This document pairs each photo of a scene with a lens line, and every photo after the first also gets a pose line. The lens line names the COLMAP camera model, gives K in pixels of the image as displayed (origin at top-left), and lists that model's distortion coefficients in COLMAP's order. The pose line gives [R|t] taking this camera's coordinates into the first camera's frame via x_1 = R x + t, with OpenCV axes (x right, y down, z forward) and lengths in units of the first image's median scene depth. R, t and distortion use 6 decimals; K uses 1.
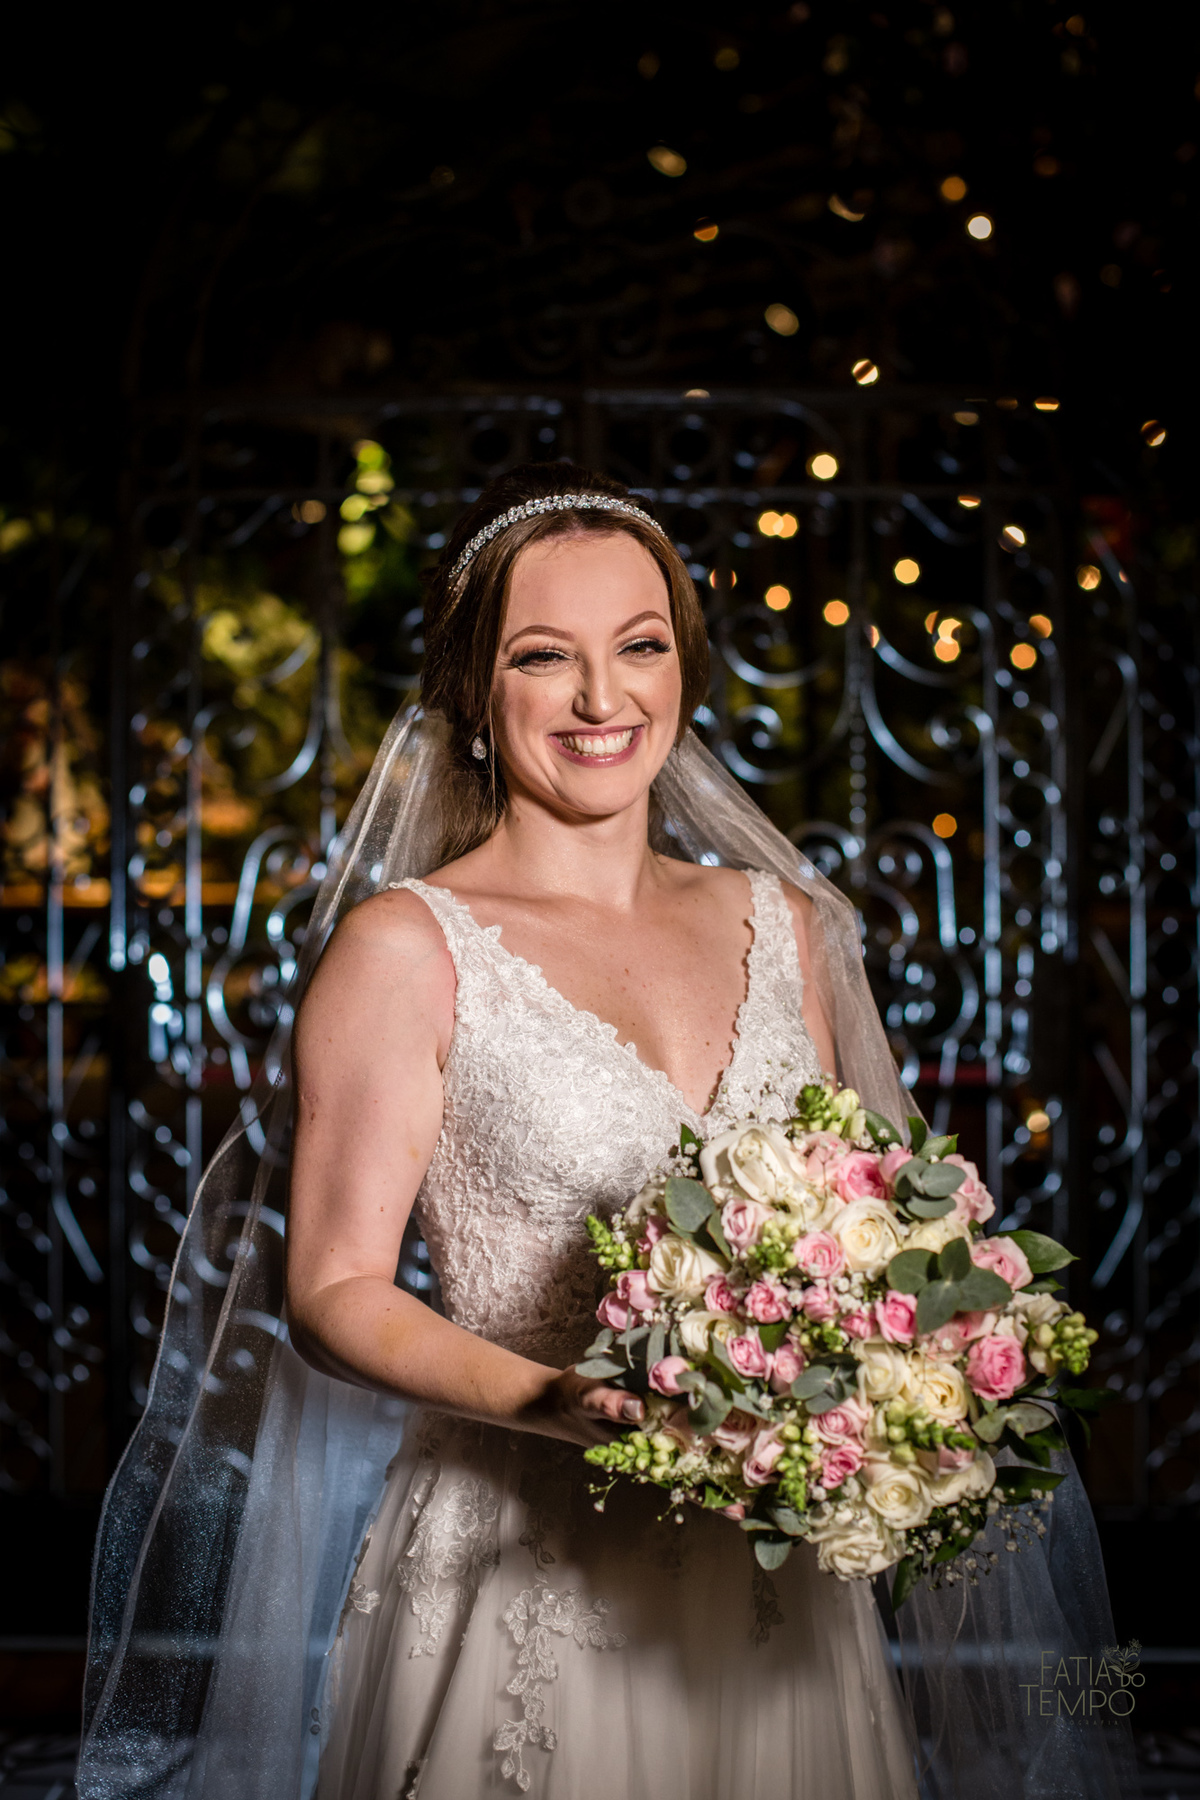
lens RADIAL K [[2718.7, 0, 595.4], [0, 2718.7, 892.7], [0, 0, 1]] dist [-0.160762, 0.000000]
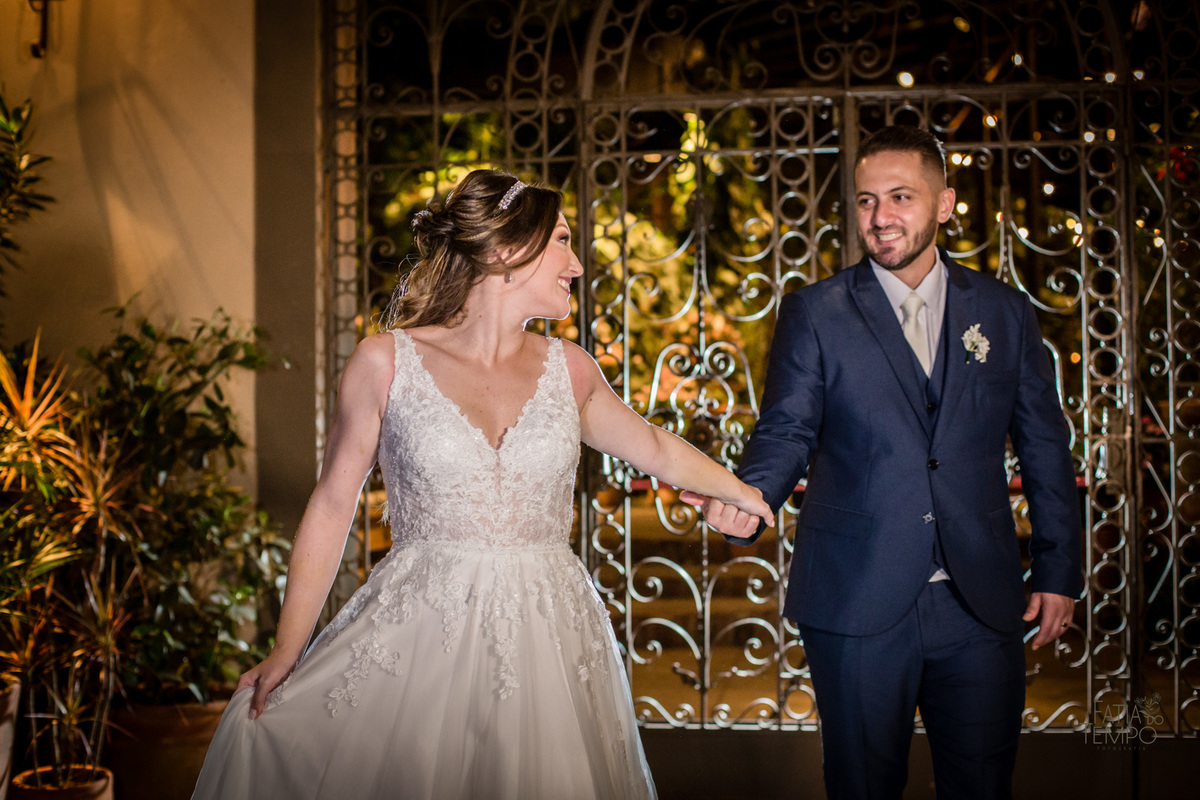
lens RADIAL K [[1812.5, 0, 602.2], [0, 1812.5, 397.5], [0, 0, 1]] dist [-0.160762, 0.000000]
pose [[0.991404, -0.011277, -0.130346, -0.010084], [0.010508, 0.999923, -0.006587, 0.018004], [0.130410, 0.005161, 0.991447, -0.163458]]
